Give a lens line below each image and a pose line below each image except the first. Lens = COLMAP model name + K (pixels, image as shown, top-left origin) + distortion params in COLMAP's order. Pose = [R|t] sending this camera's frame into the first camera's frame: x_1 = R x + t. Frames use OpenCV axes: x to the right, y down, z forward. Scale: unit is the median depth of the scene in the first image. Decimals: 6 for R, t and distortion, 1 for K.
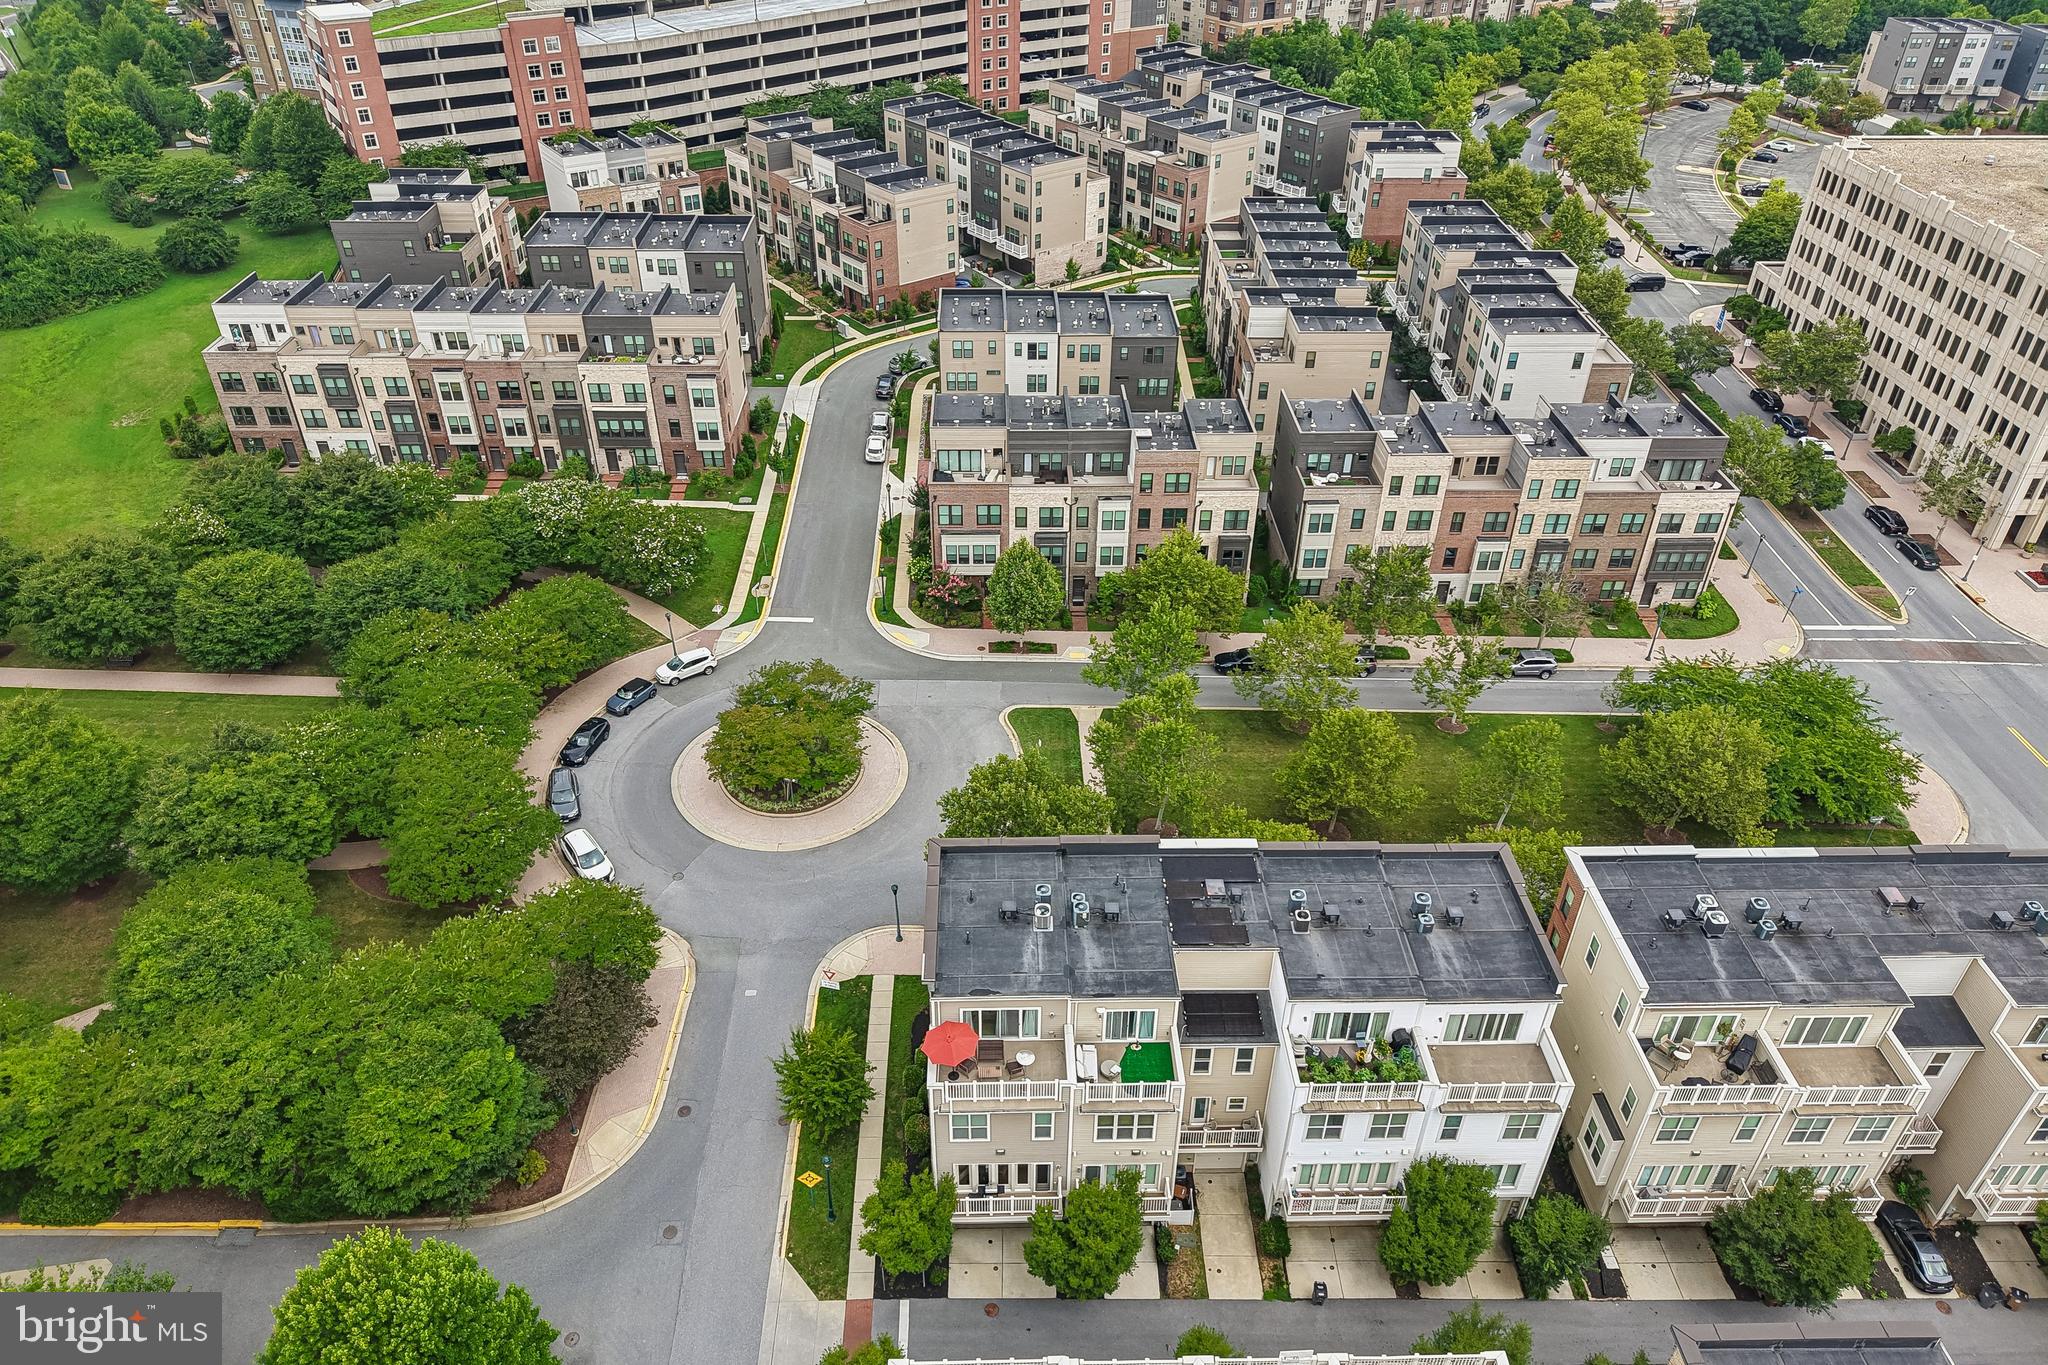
lens RADIAL K [[1367.0, 0, 1027.1], [0, 1367.0, 680.0], [0, 0, 1]] dist [0.034830, -0.032775]
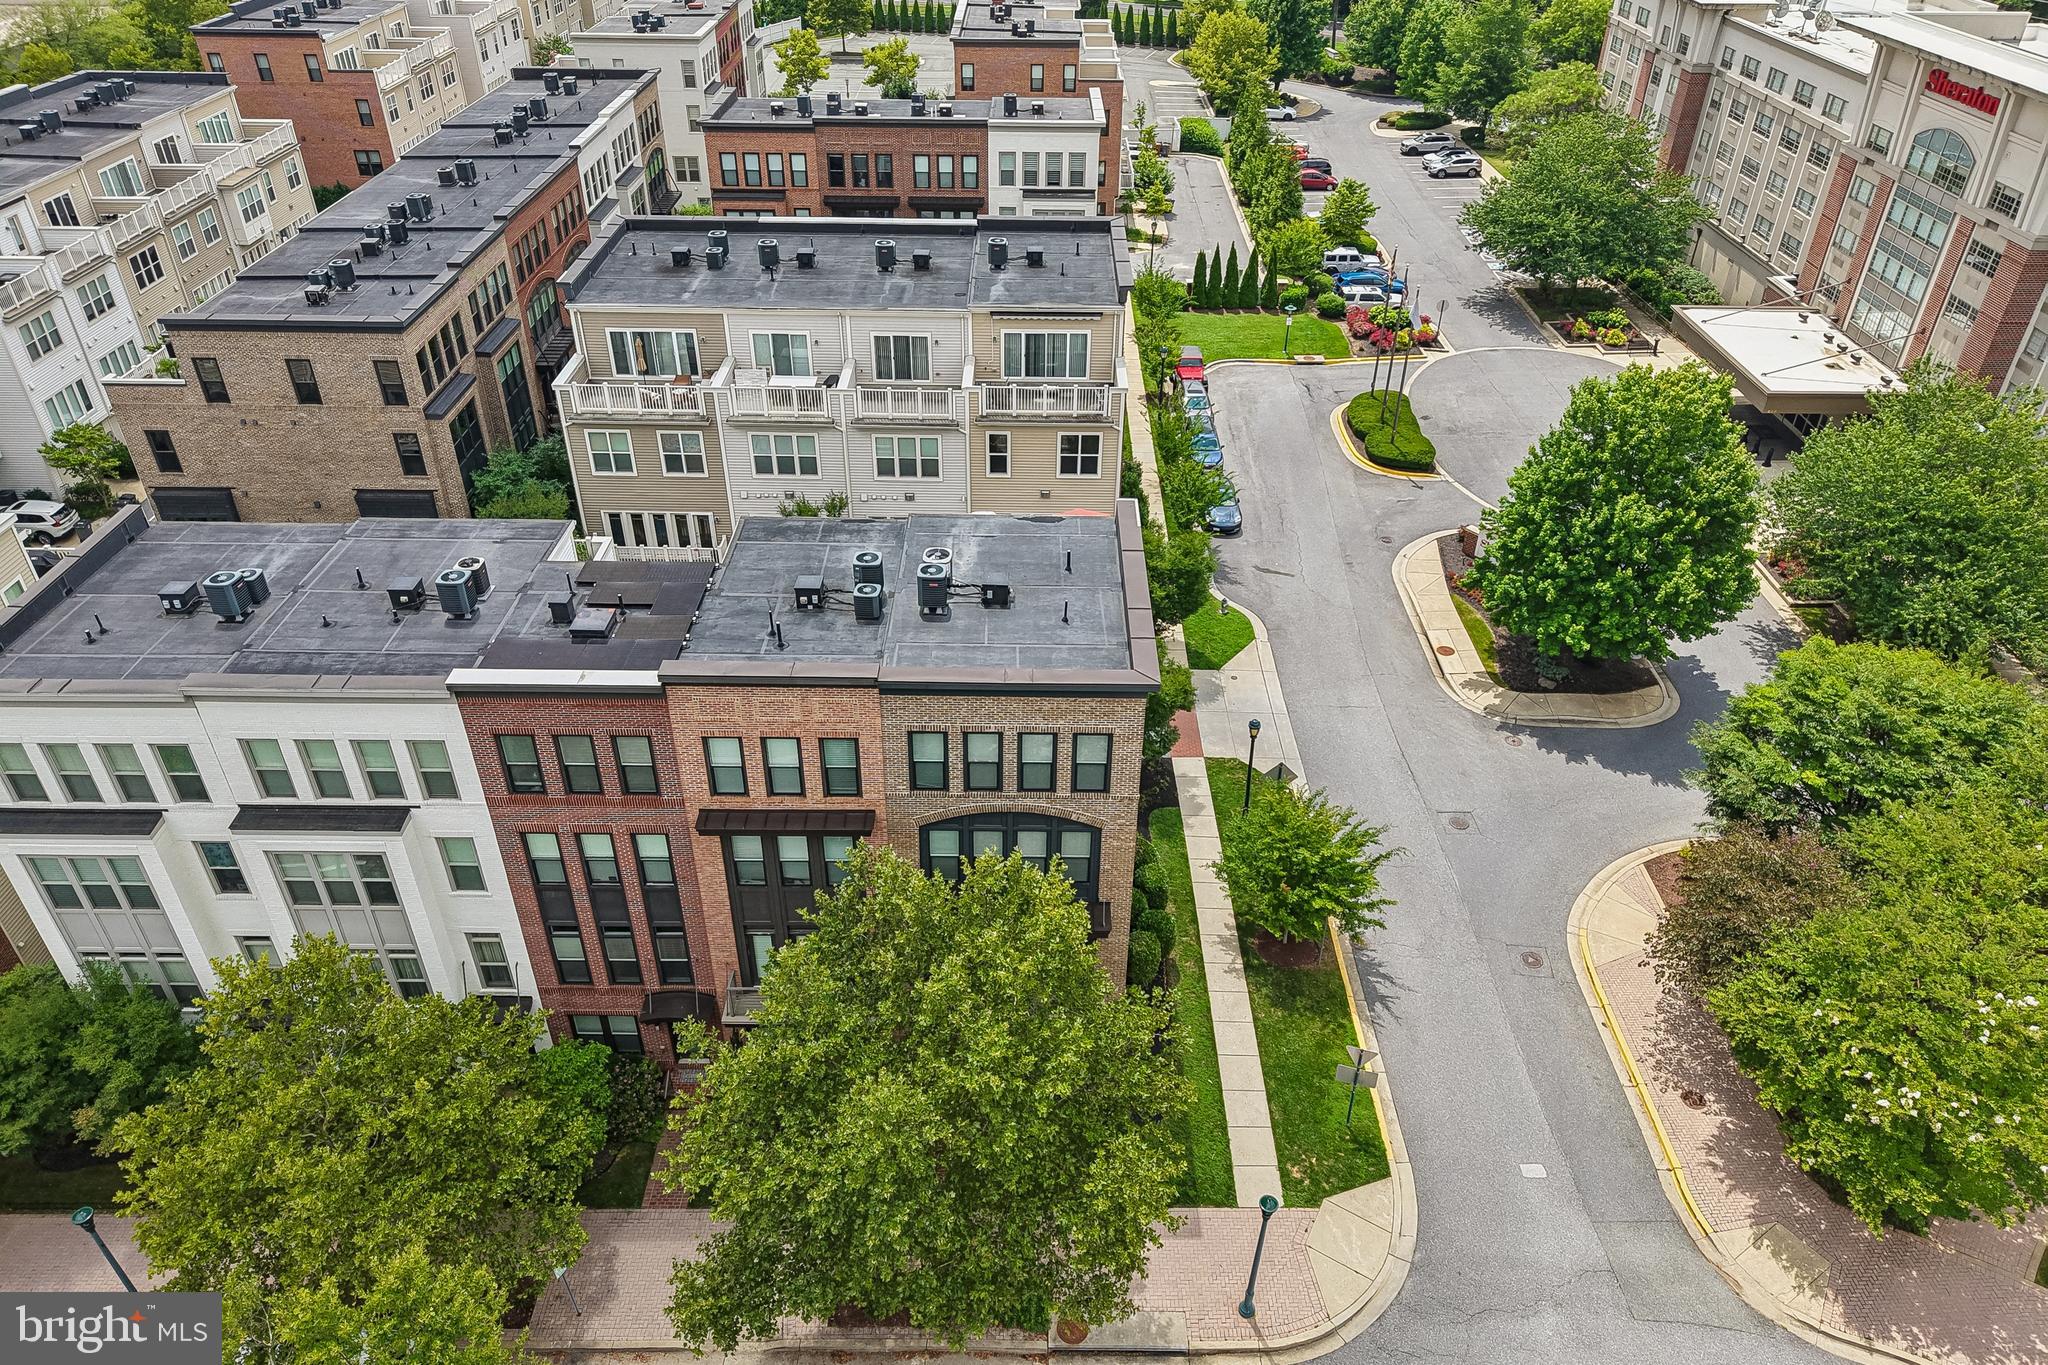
lens RADIAL K [[1379.5, 0, 1043.6], [0, 1379.5, 687.1], [0, 0, 1]] dist [0.016654, 0.000646]
pose [[-0.999597, -0.026340, 0.010586, -0.023665], [0.000720, 0.349275, 0.937020, -0.199865], [-0.028378, 0.936650, -0.349115, 0.728133]]
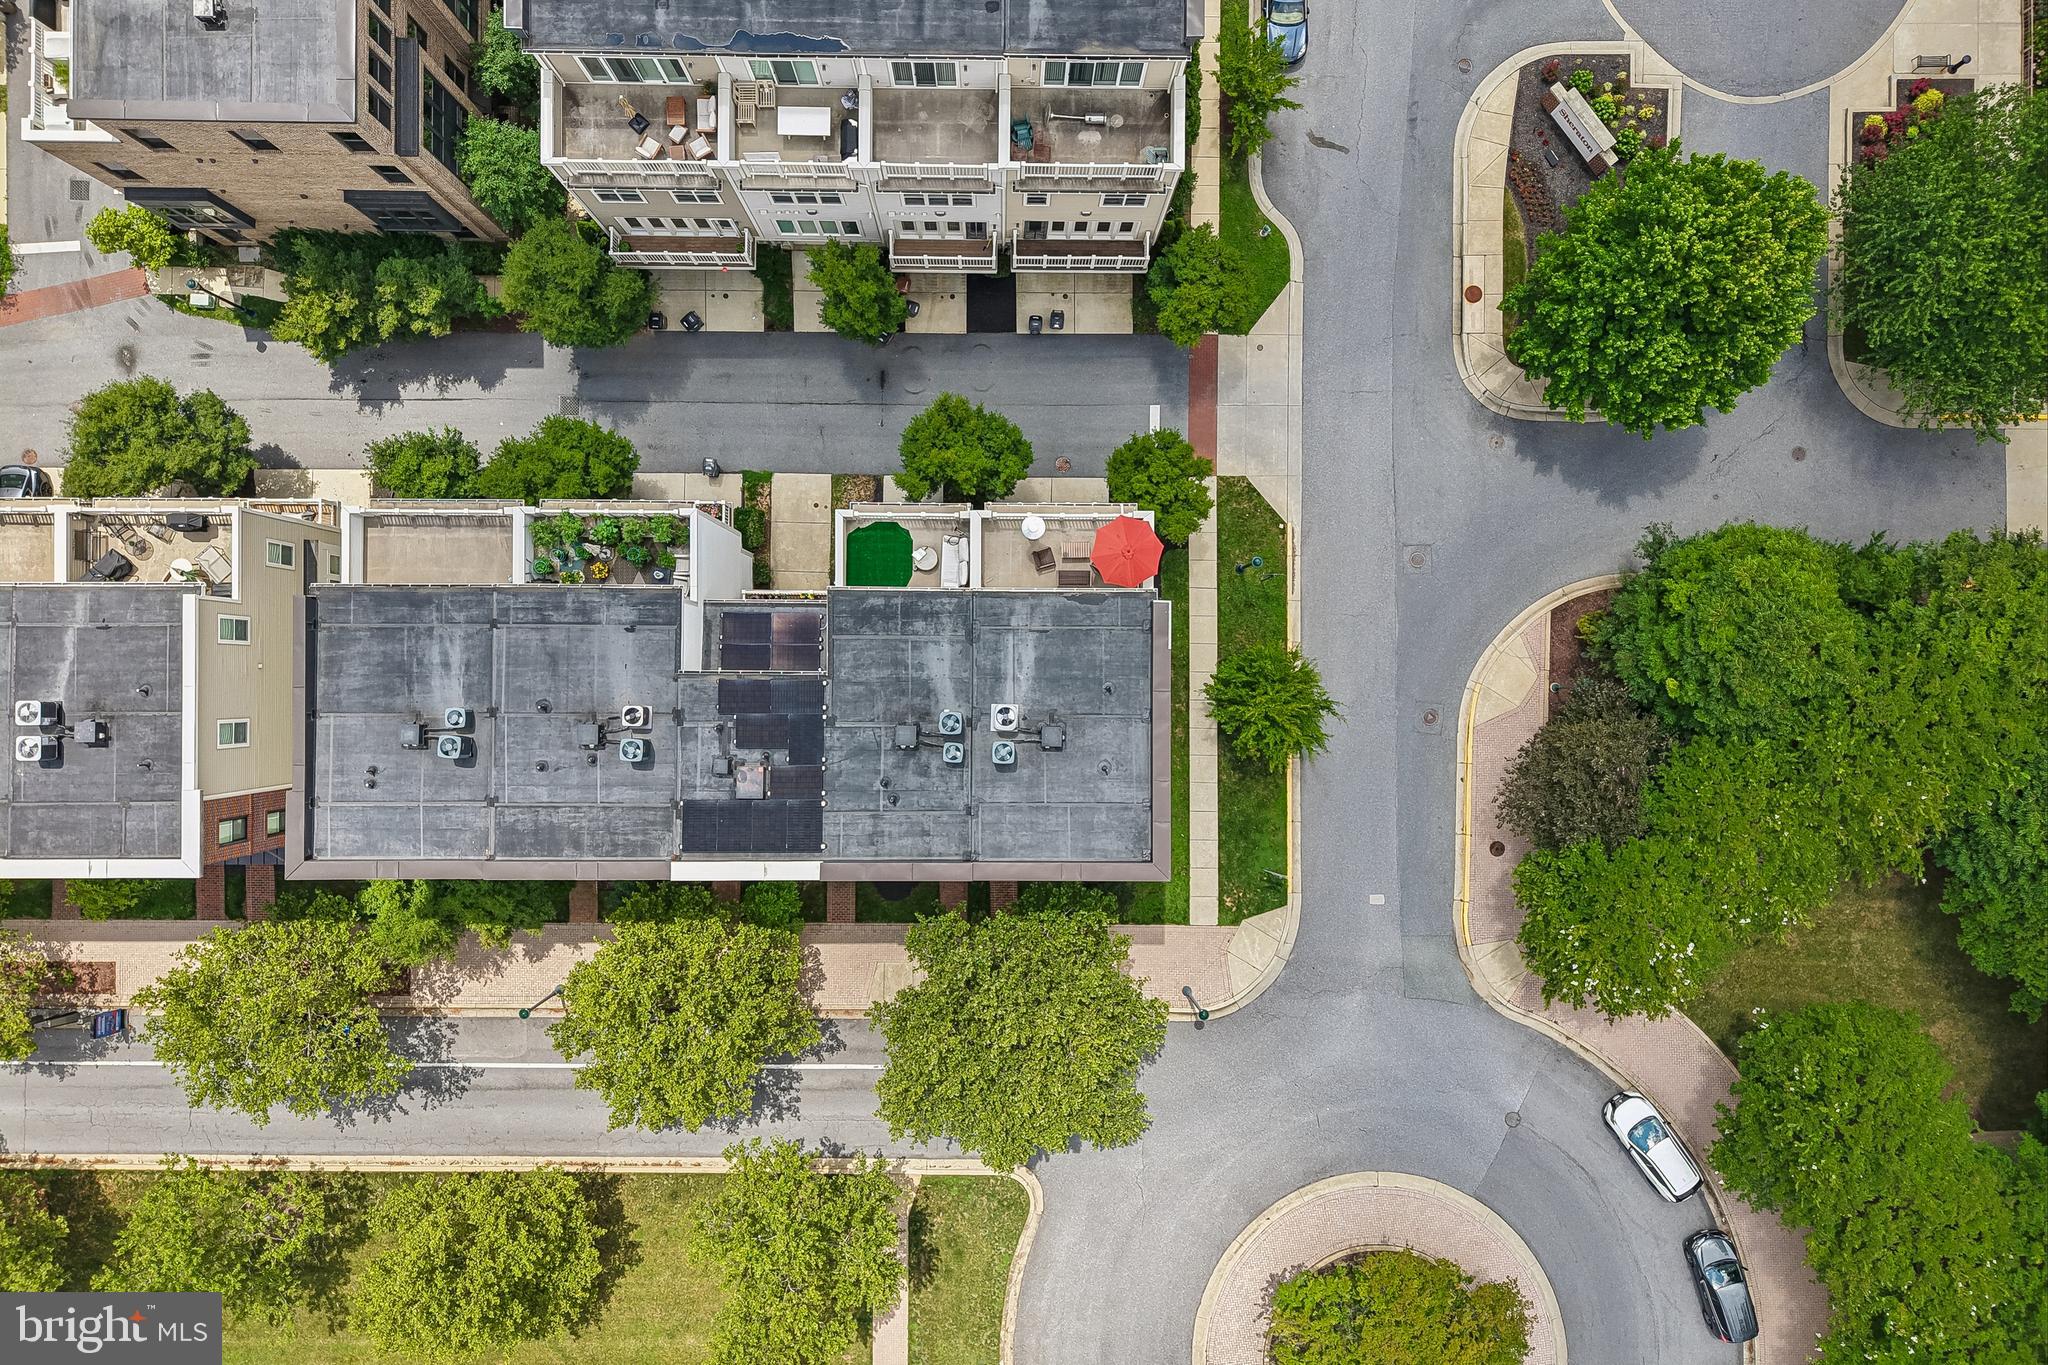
lens RADIAL K [[1341.8, 0, 1024.0], [0, 1341.8, 682.5], [0, 0, 1]] dist [0.056722, -0.060537]
pose [[-0.999291, -0.028079, -0.025064, 0.011672], [-0.004165, -0.579337, 0.815078, -0.223130], [-0.037407, 0.814605, 0.578809, 0.341849]]
